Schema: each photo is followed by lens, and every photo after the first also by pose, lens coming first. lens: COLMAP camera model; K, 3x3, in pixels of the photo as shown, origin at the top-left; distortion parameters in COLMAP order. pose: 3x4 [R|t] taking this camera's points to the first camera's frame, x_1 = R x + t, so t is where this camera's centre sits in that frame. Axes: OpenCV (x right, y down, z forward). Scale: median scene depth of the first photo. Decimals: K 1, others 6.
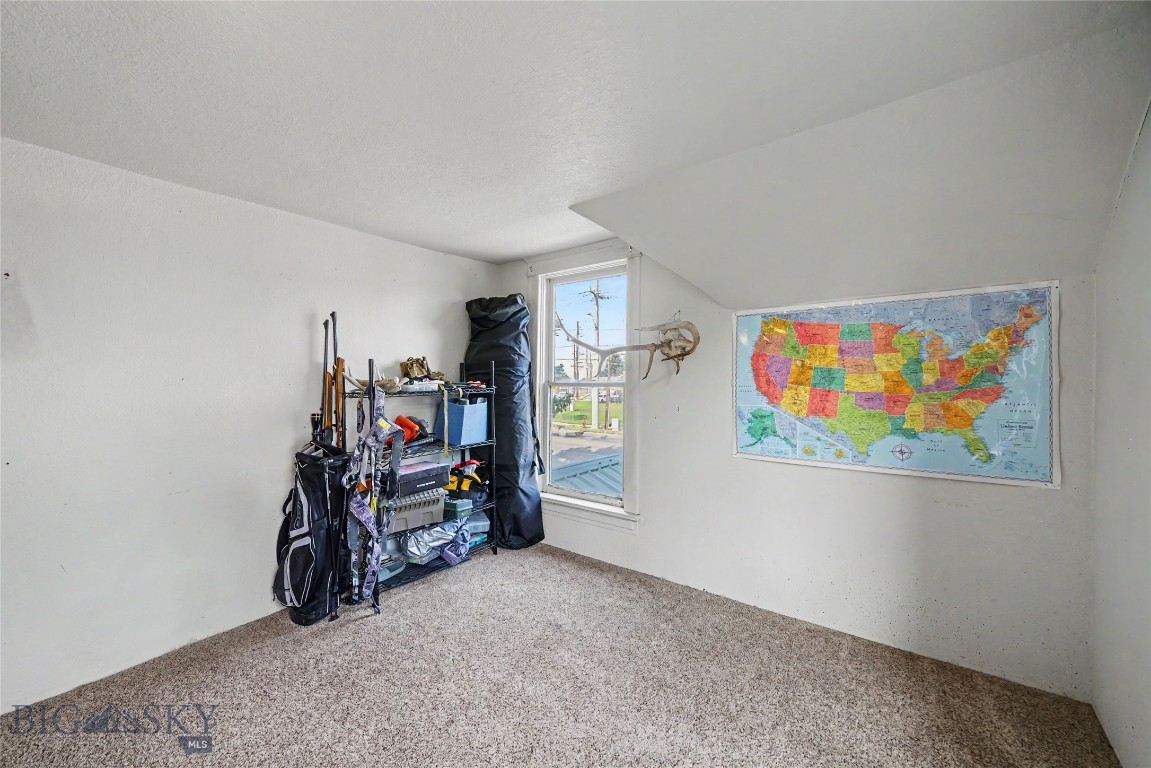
lens RADIAL K [[453.7, 0, 574.9], [0, 453.7, 382.3], [0, 0, 1]] dist [0.001726, 0.000069]
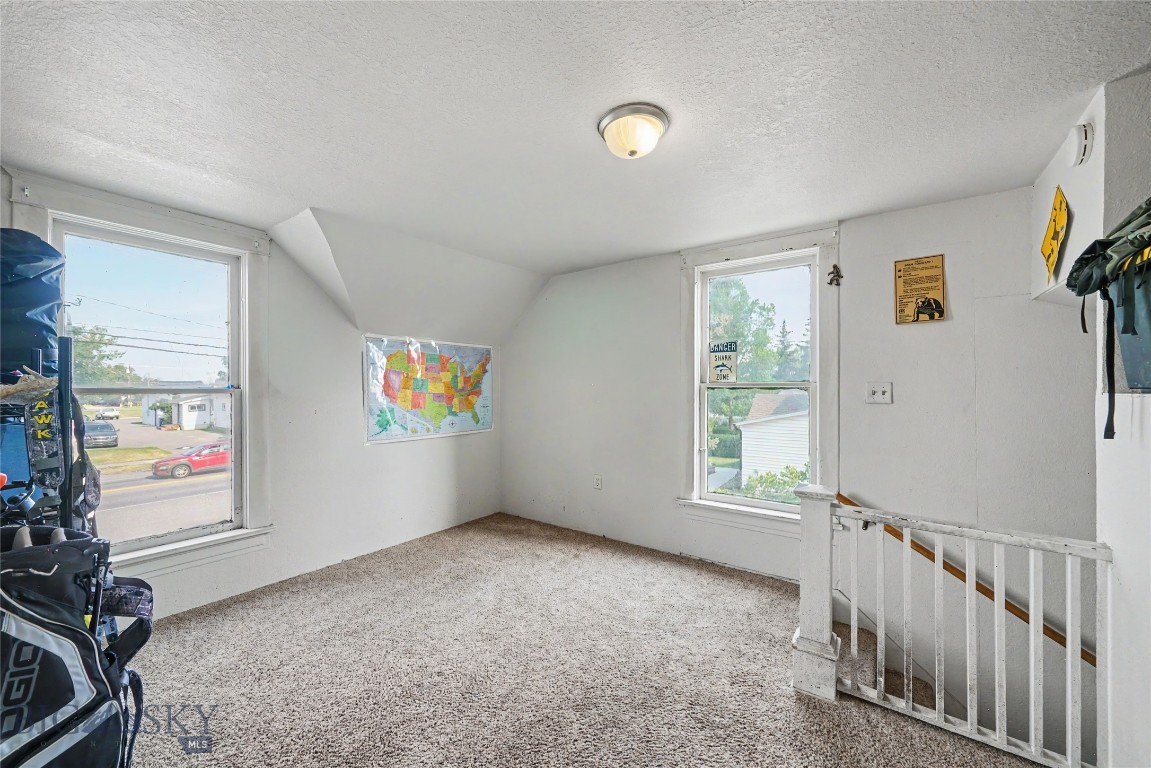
lens RADIAL K [[449.2, 0, 573.8], [0, 449.2, 386.5], [0, 0, 1]] dist [0.000610, -0.000954]
pose [[-0.045830, 0.002312, 0.998947, -1.185047], [-0.001031, 0.999997, -0.002362, -0.000442], [-0.998949, -0.001138, -0.045827, 0.565788]]
